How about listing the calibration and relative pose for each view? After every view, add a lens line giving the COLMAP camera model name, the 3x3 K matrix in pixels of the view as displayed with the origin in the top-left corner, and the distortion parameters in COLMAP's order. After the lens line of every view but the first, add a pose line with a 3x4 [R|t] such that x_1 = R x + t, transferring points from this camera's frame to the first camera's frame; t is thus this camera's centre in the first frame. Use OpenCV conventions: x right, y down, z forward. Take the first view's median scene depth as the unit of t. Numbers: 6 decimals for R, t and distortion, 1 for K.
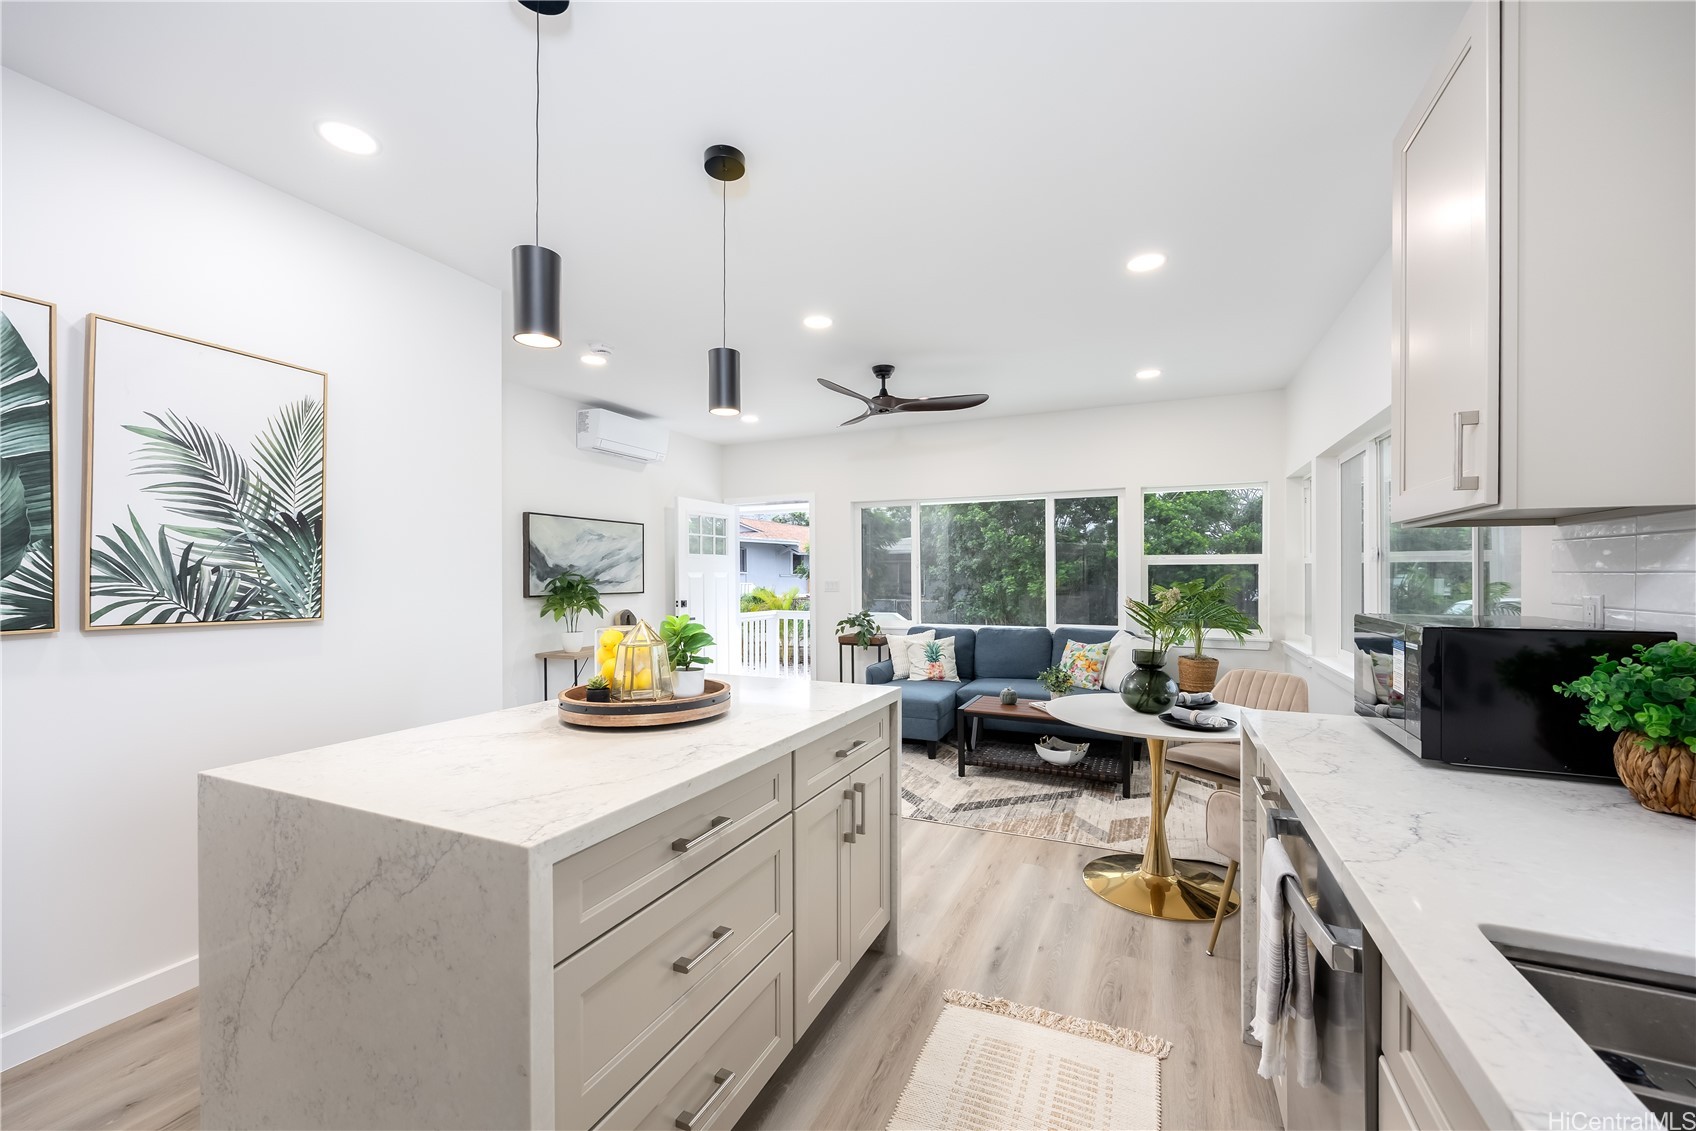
lens RADIAL K [[656.5, 0, 846.9], [0, 656.5, 572.2], [0, 0, 1]] dist [0.002807, 0.000472]
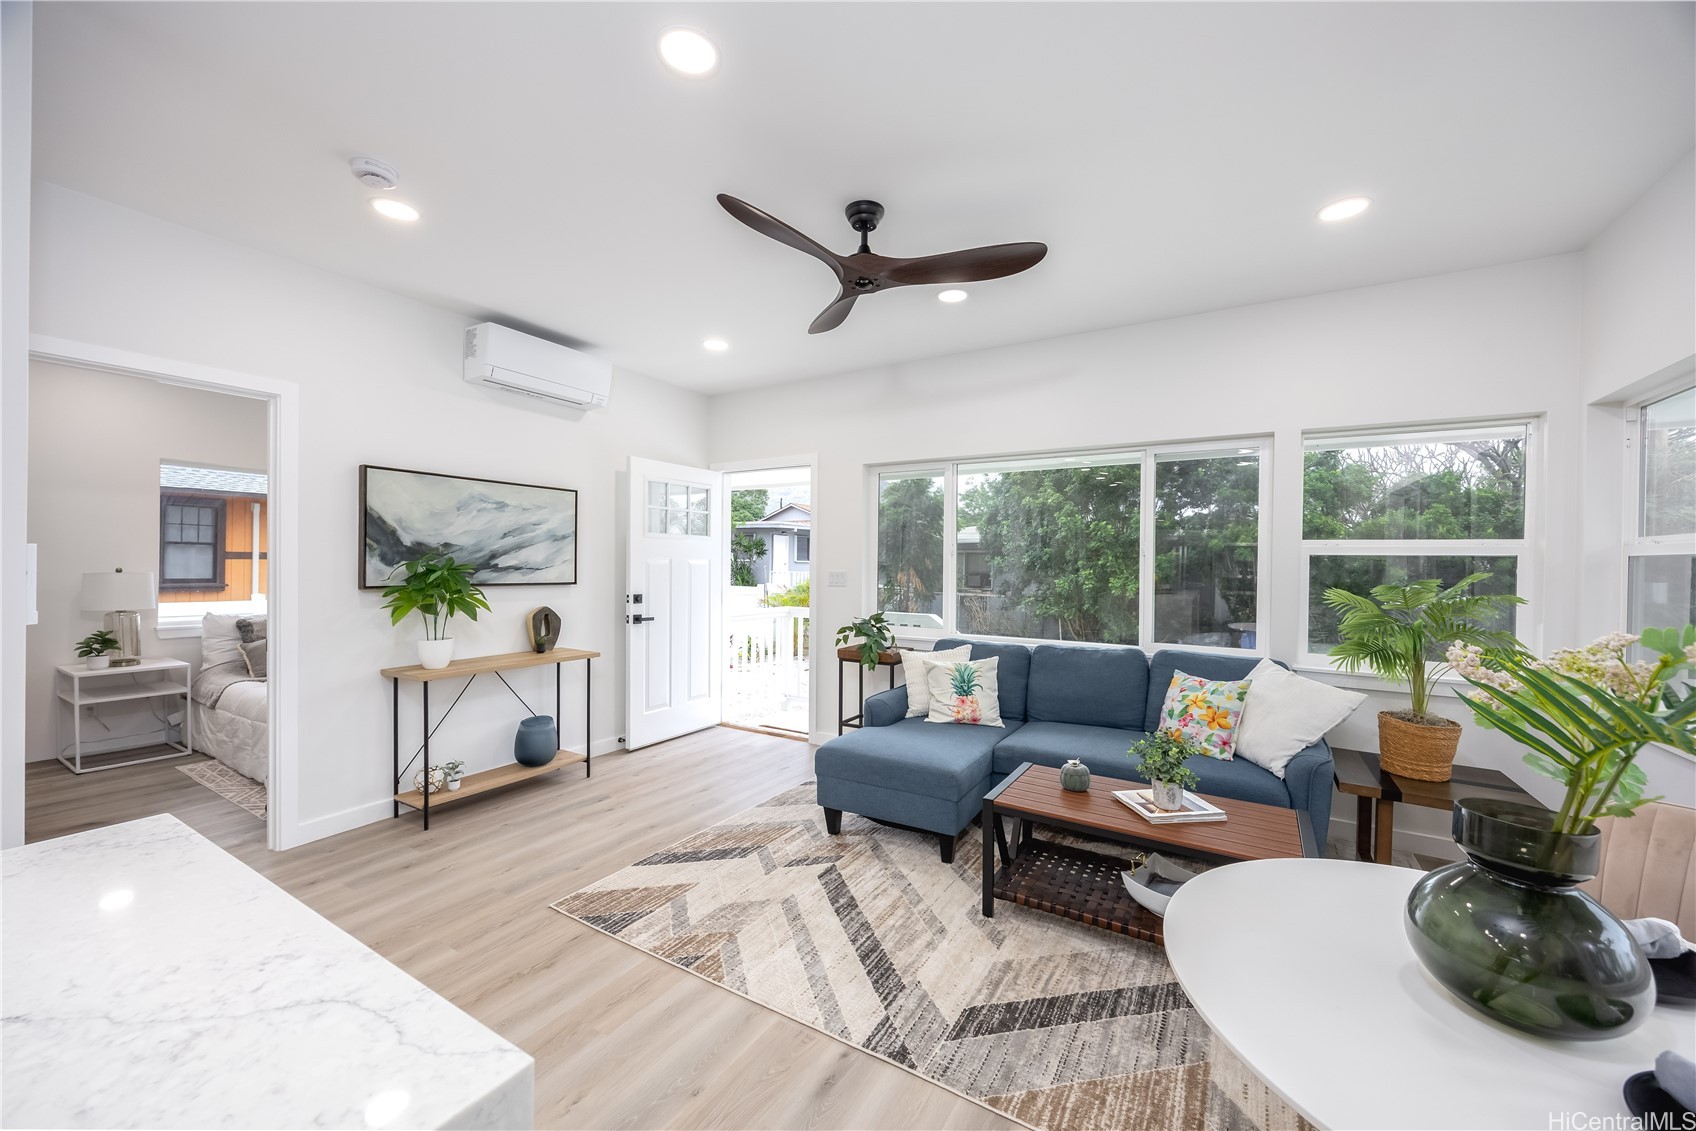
lens RADIAL K [[656.5, 0, 853.5], [0, 656.5, 566.9], [0, 0, 1]] dist [0.002807, 0.000472]
pose [[0.994698, 0.016479, -0.101511, 0.087251], [-0.015758, 0.999845, 0.007904, 0.001852], [0.101625, -0.006262, 0.994803, 0.328432]]
